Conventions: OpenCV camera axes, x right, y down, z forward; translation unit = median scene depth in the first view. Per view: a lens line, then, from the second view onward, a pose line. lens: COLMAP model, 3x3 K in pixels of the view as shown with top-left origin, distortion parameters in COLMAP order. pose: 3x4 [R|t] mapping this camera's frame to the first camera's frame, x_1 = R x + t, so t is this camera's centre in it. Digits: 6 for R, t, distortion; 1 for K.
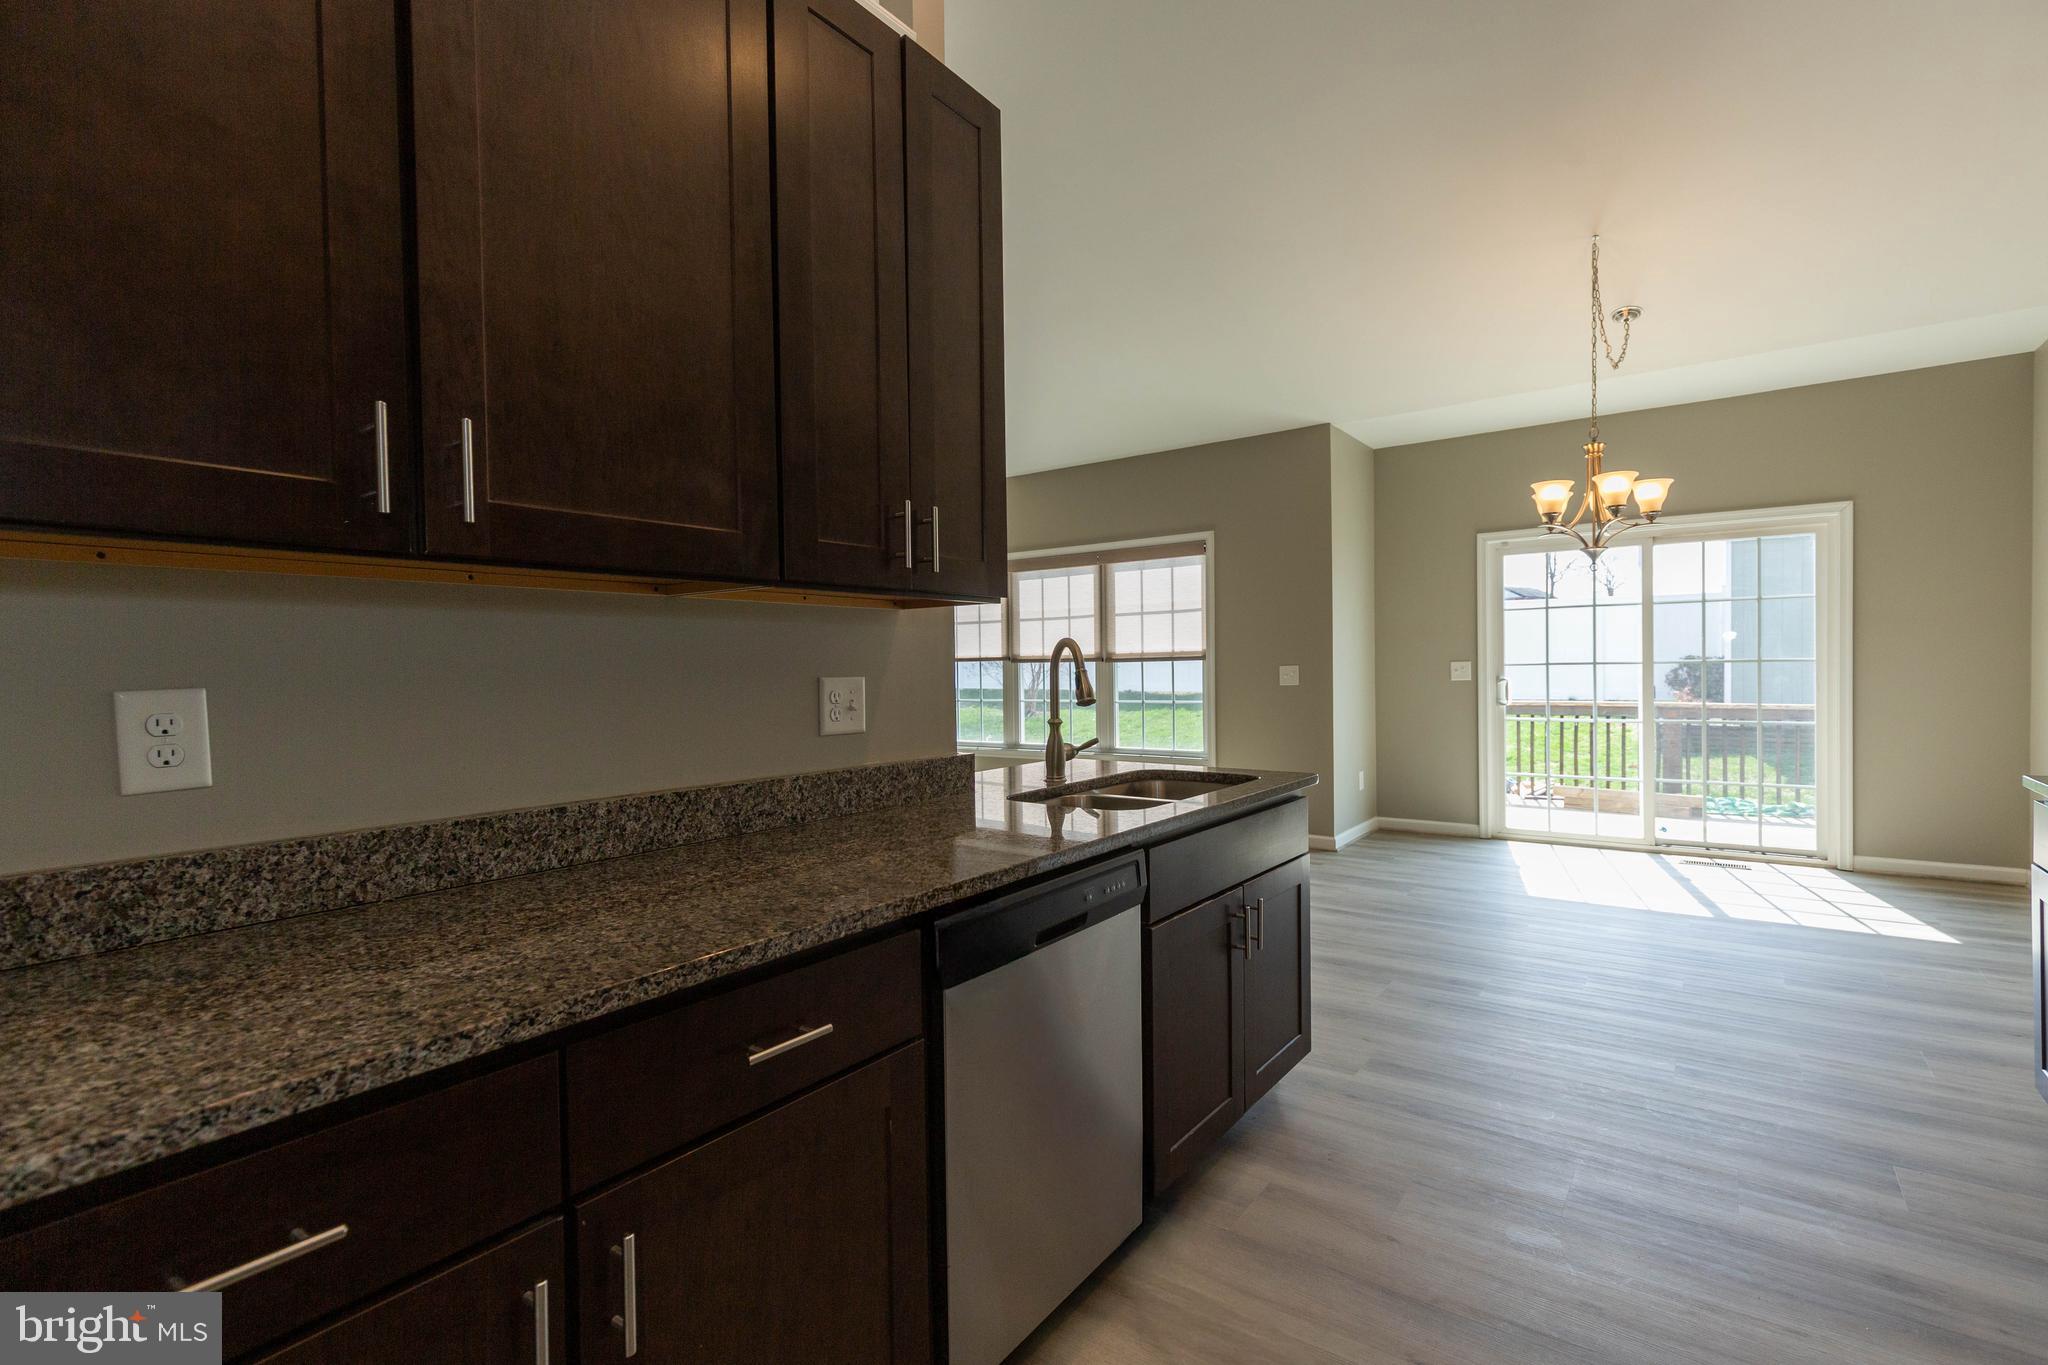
lens RADIAL K [[939.6, 0, 1043.7], [0, 939.6, 679.5], [0, 0, 1]] dist [0.000428, -0.000050]
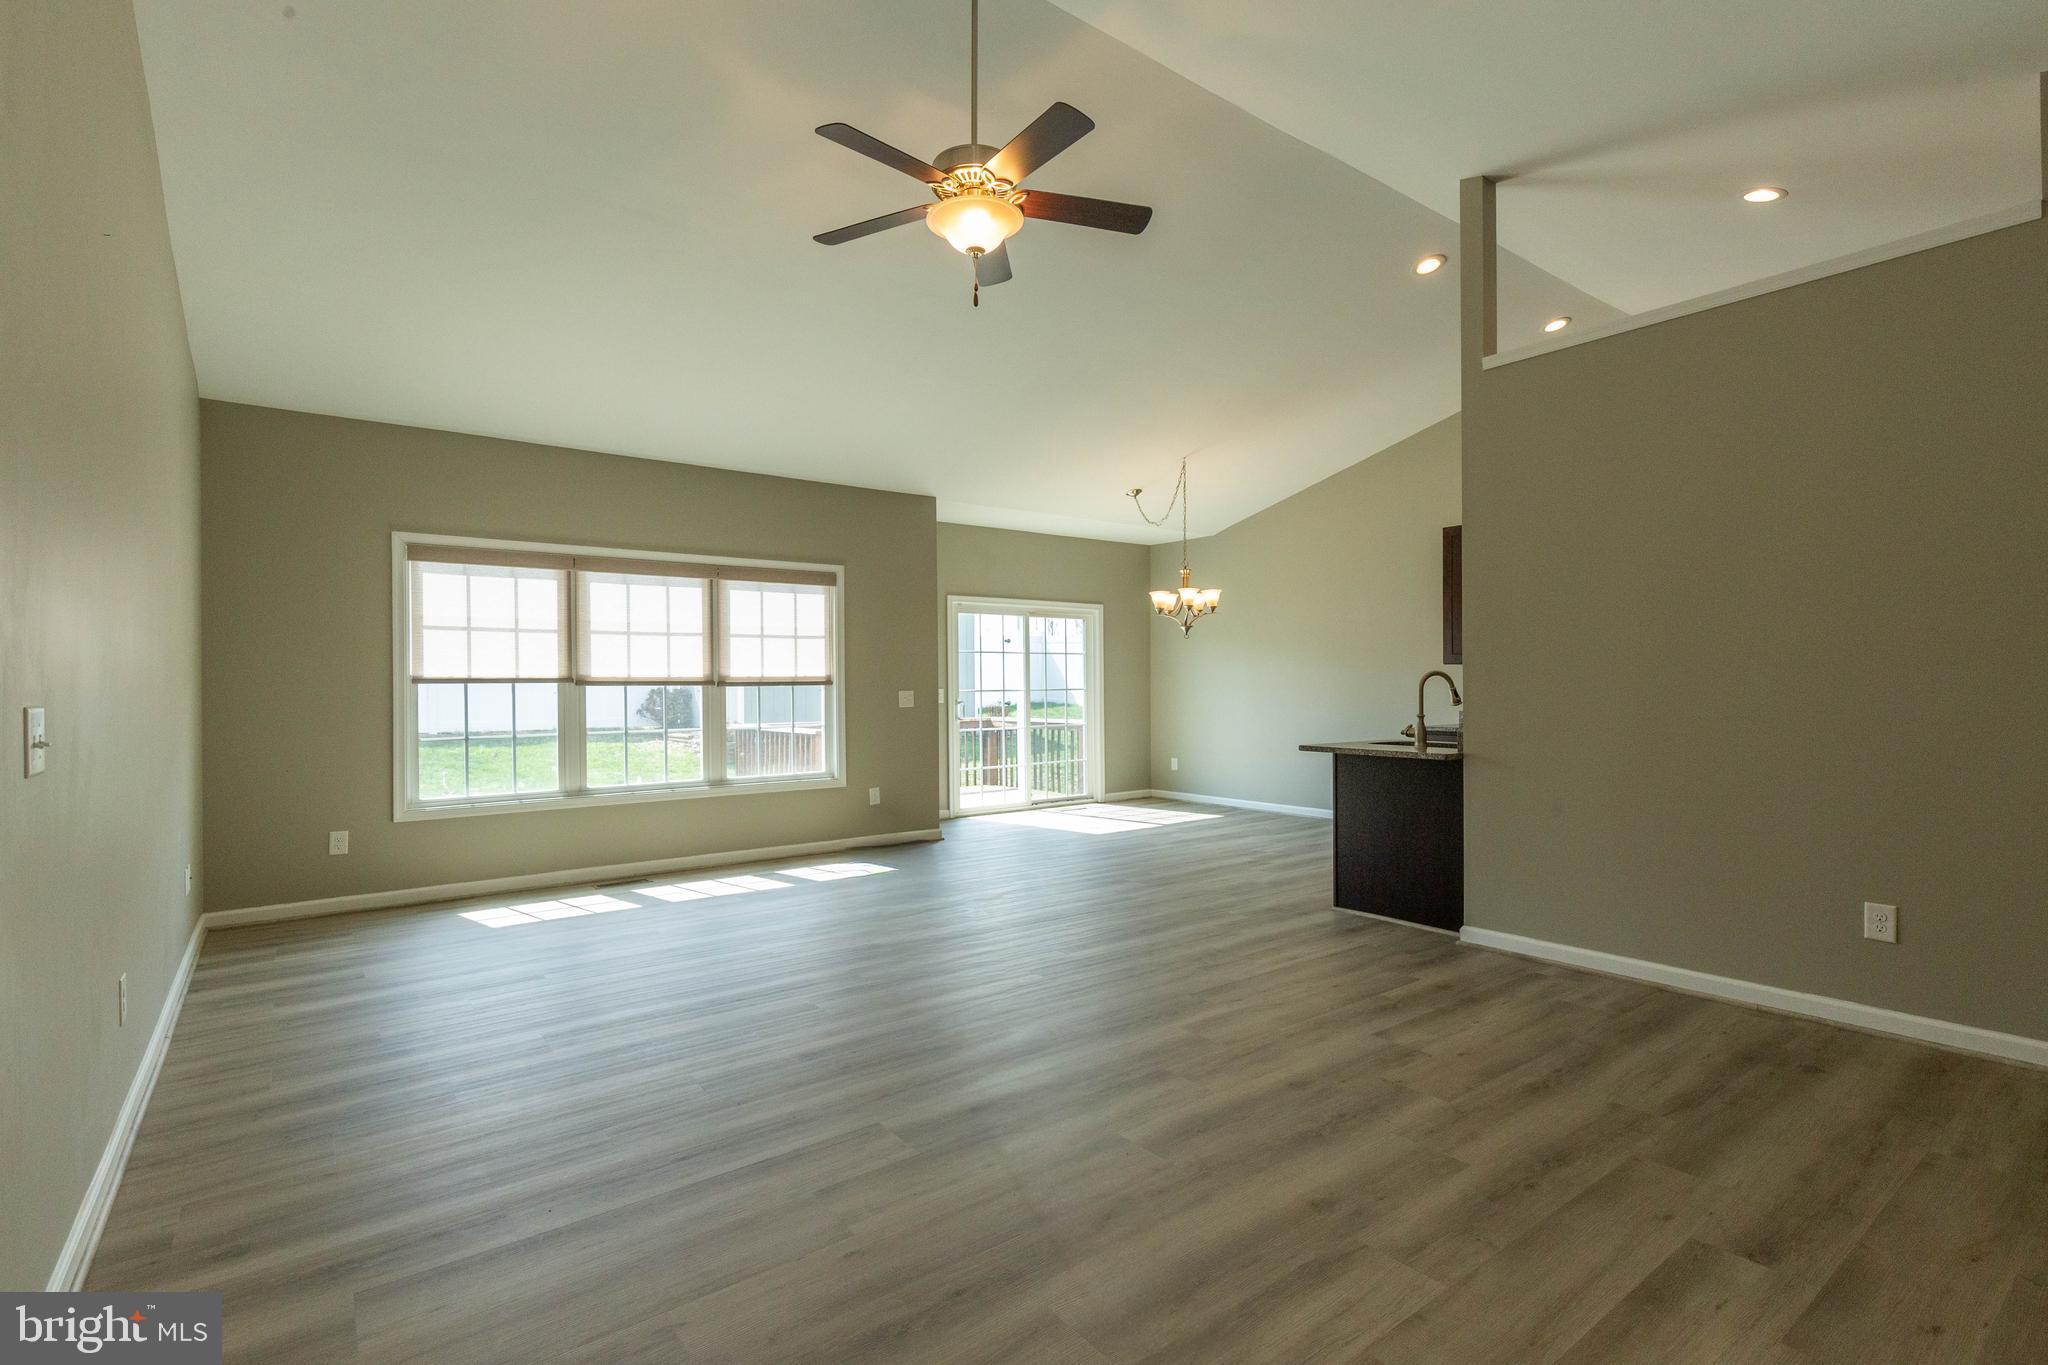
lens RADIAL K [[961.9, 0, 1025.6], [0, 961.9, 688.0], [0, 0, 1]] dist [-0.000511, -0.000107]
pose [[0.280929, 0.011227, 0.959663, -0.805901], [0.016088, 0.999736, -0.016405, 0.003778], [-0.959594, 0.020048, 0.280674, 0.482674]]
